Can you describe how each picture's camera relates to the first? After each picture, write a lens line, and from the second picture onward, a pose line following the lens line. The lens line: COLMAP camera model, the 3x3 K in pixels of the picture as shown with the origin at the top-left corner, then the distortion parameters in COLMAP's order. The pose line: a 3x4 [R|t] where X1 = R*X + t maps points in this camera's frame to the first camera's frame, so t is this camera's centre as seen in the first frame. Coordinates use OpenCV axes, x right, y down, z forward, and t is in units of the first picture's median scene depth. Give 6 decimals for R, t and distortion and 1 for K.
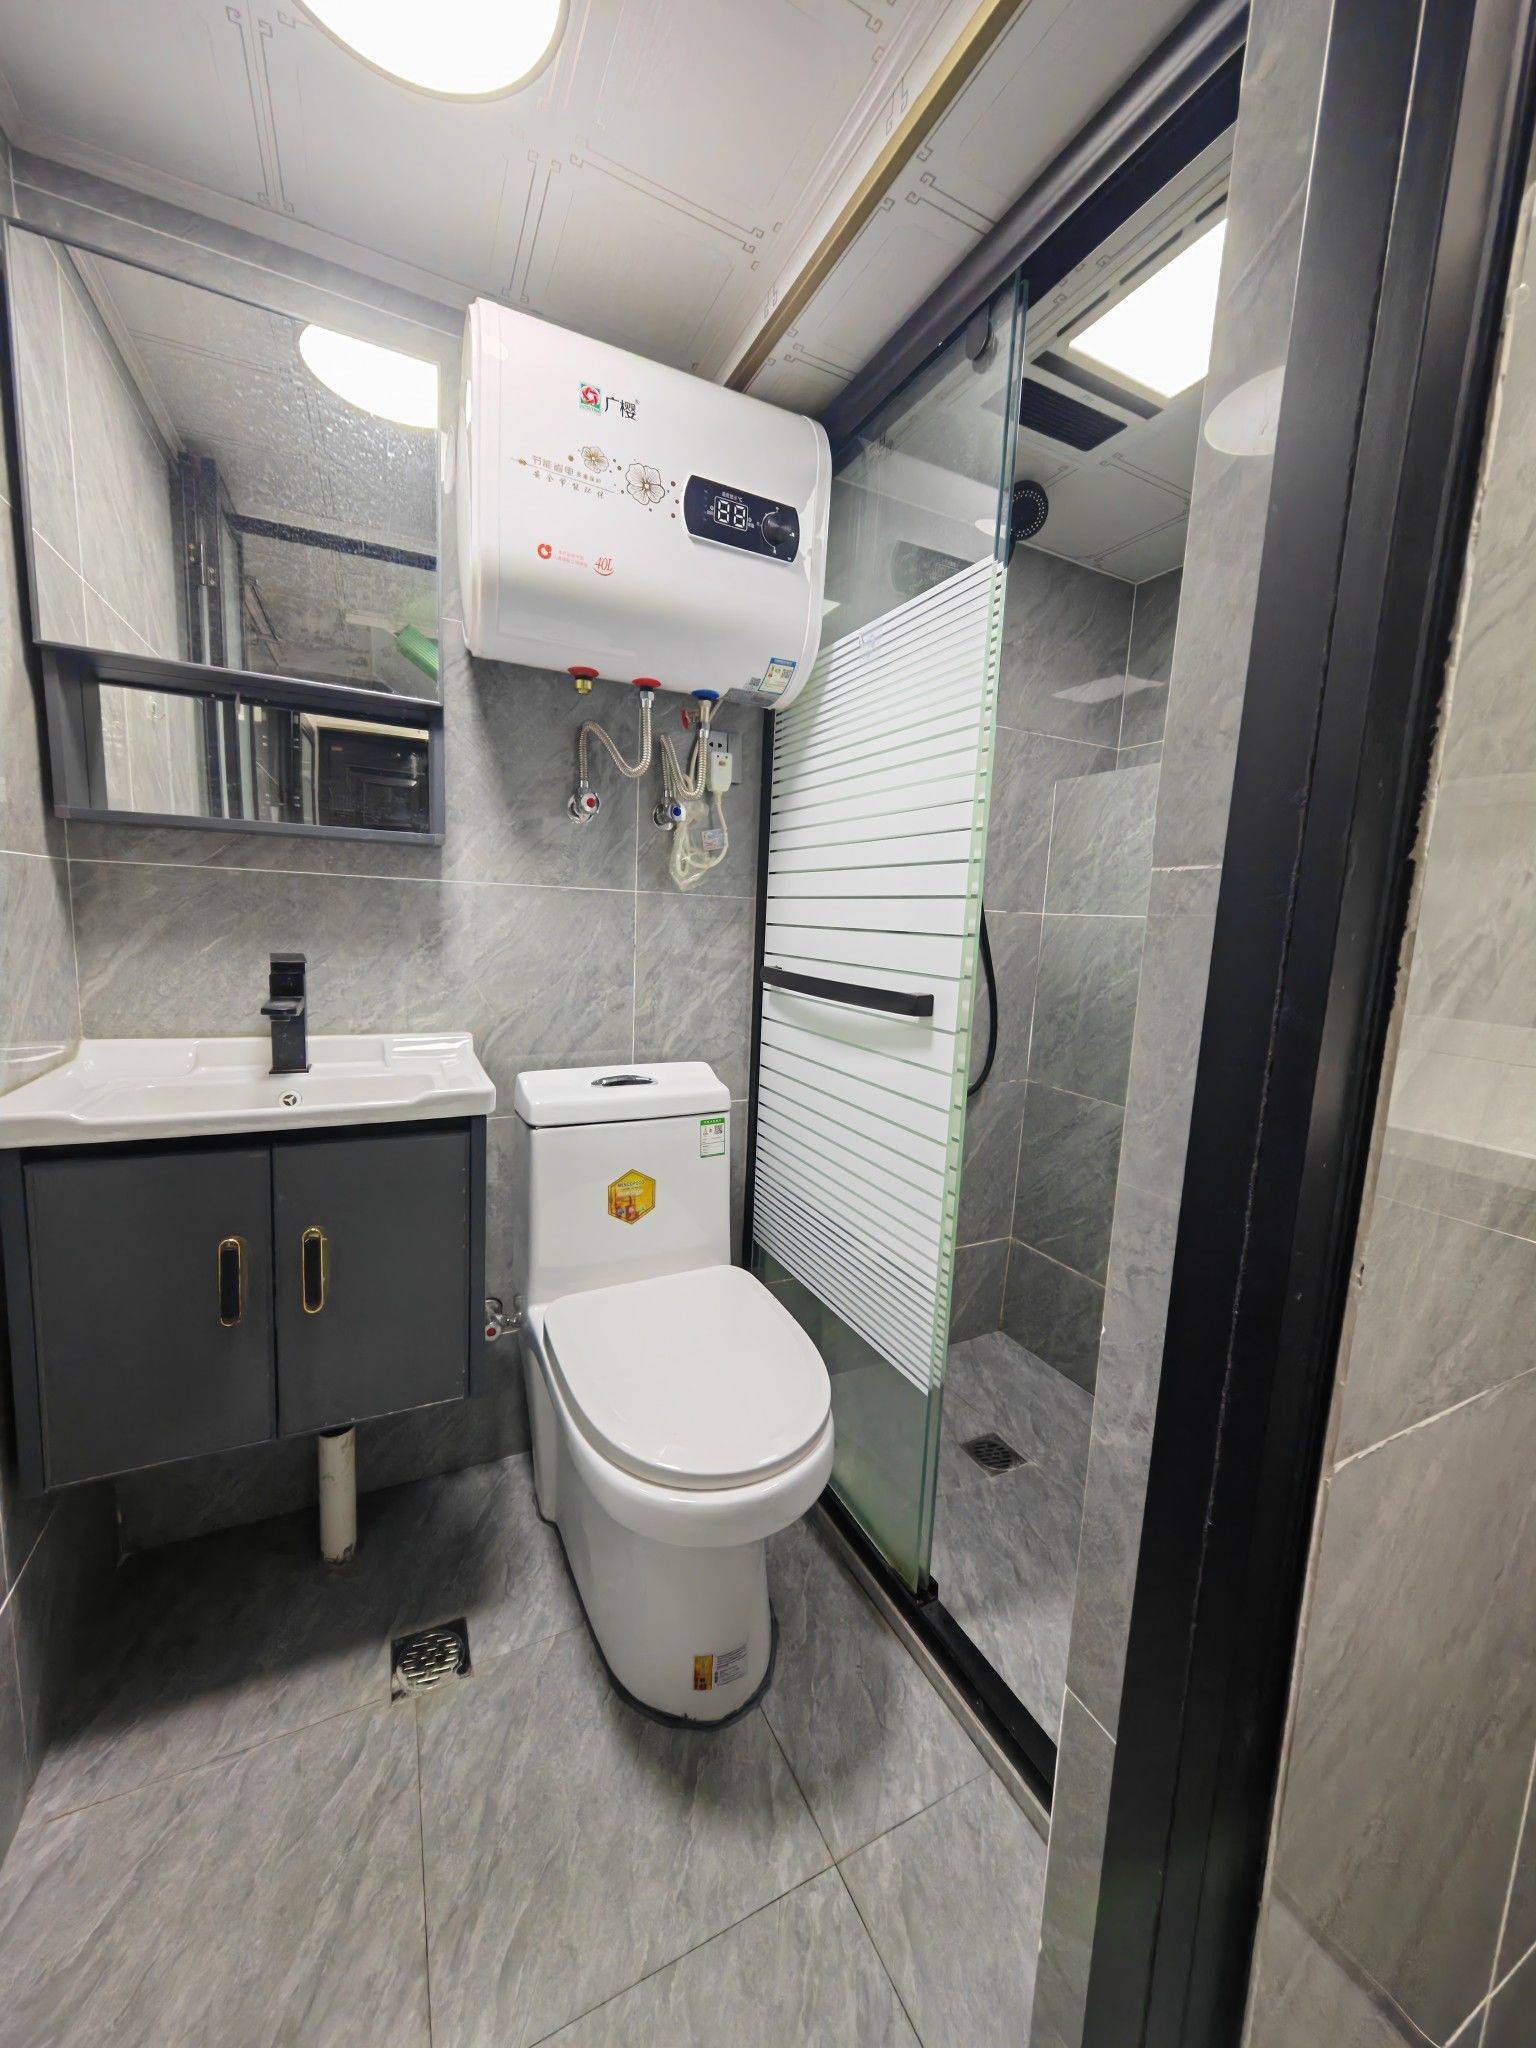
lens RADIAL K [[775.4, 0, 778.5], [0, 775.4, 1030.4], [0, 0, 1]] dist [0.003379, -0.000546]
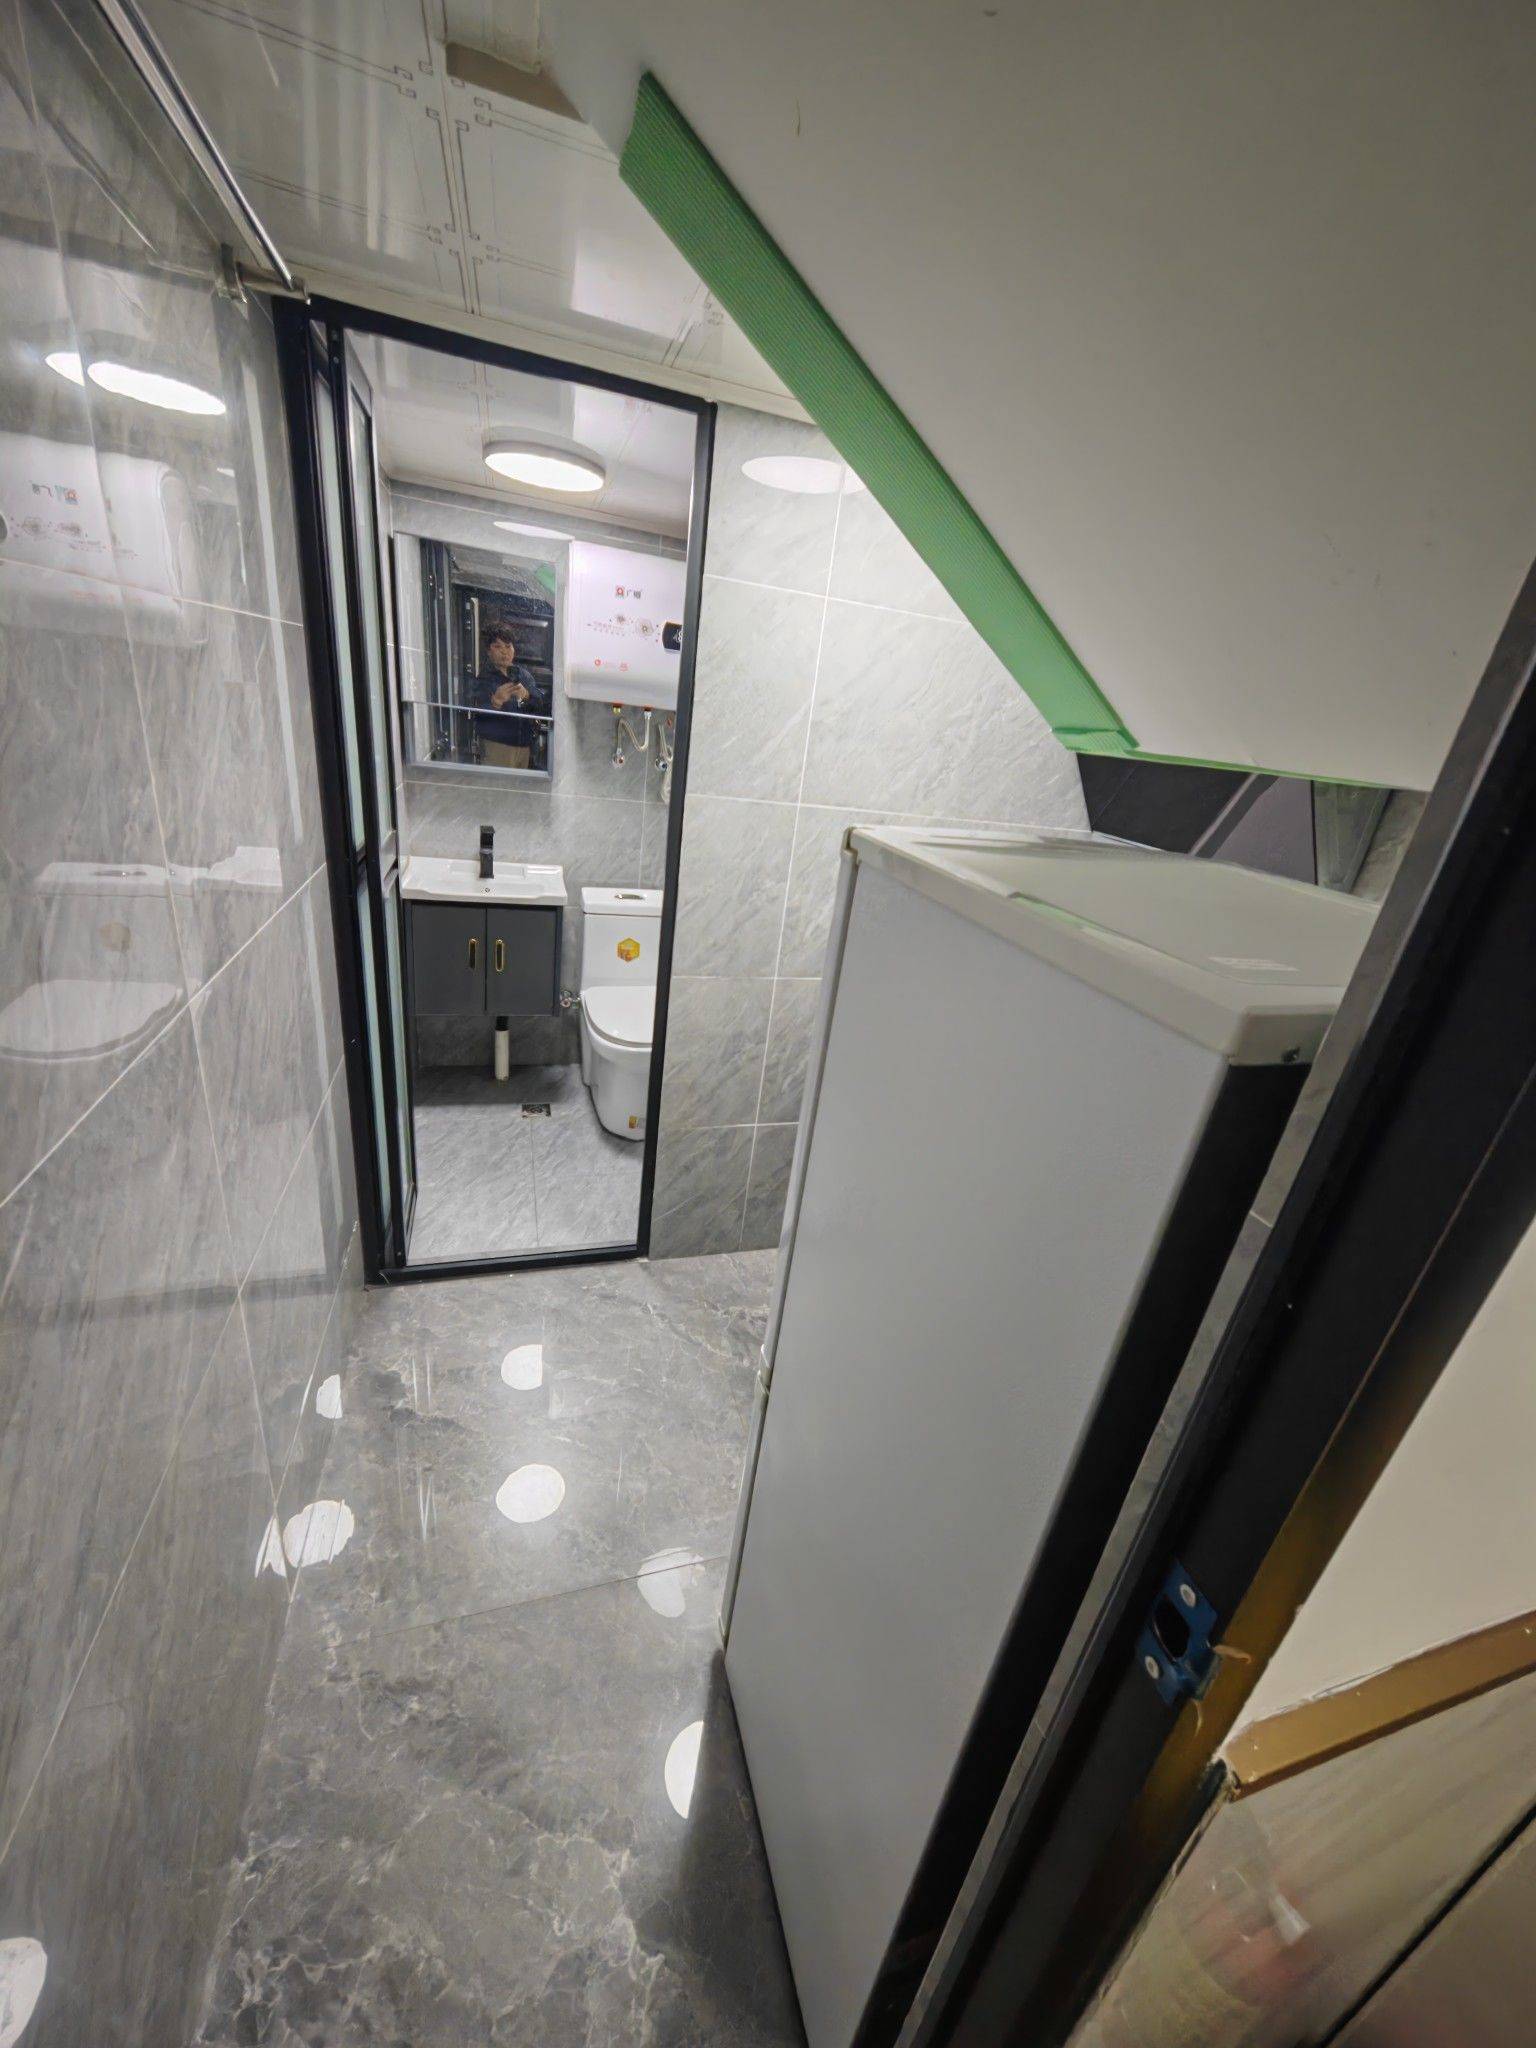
lens RADIAL K [[775.4, 0, 783.0], [0, 775.4, 1019.0], [0, 0, 1]] dist [0.003379, -0.000546]
pose [[0.985618, 0.128667, -0.109556, 0.529864], [-0.101121, 0.968471, 0.227682, -0.148089], [0.135397, -0.213329, 0.967553, -1.158887]]
